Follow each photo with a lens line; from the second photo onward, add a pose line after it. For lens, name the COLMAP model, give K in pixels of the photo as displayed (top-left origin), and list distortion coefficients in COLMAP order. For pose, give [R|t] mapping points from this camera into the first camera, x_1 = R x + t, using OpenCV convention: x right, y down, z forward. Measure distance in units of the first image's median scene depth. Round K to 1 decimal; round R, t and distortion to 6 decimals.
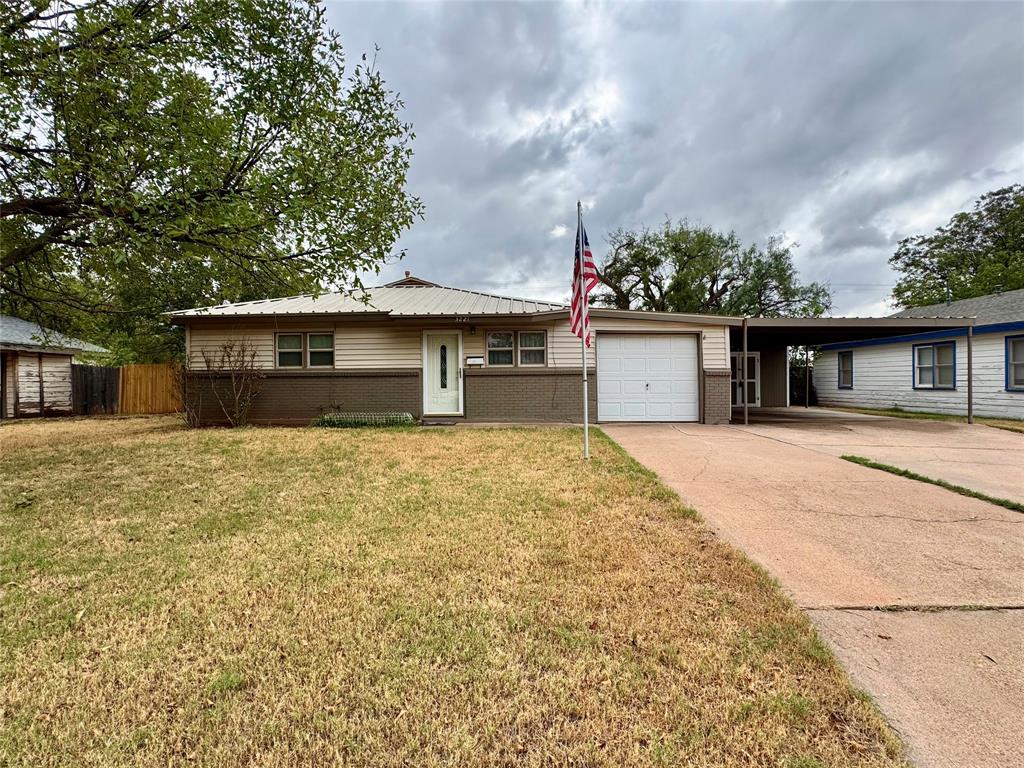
lens RADIAL K [[454.1, 0, 517.1], [0, 454.1, 381.9], [0, 0, 1]] dist [0.000568, 0.001223]
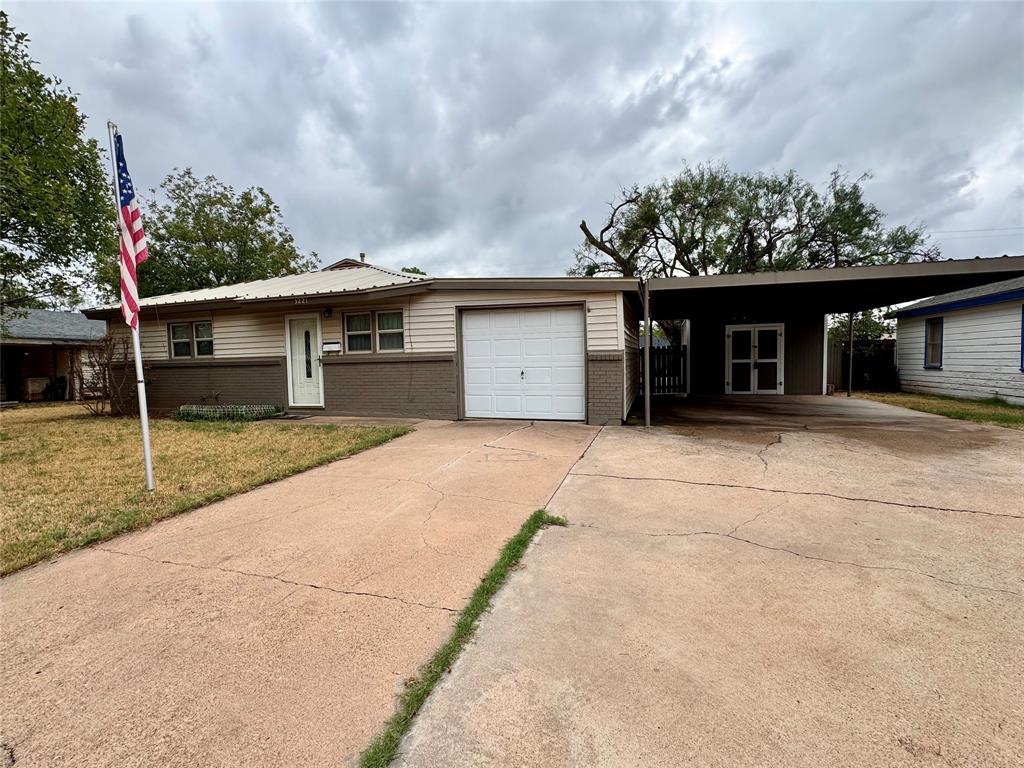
lens RADIAL K [[442.1, 0, 513.7], [0, 442.1, 390.3], [0, 0, 1]] dist [-0.002427, -0.000212]
pose [[0.964176, 0.003994, -0.265234, 0.571289], [0.014203, 0.997675, 0.066653, -0.017387], [0.264883, -0.068033, 0.961878, 0.302039]]
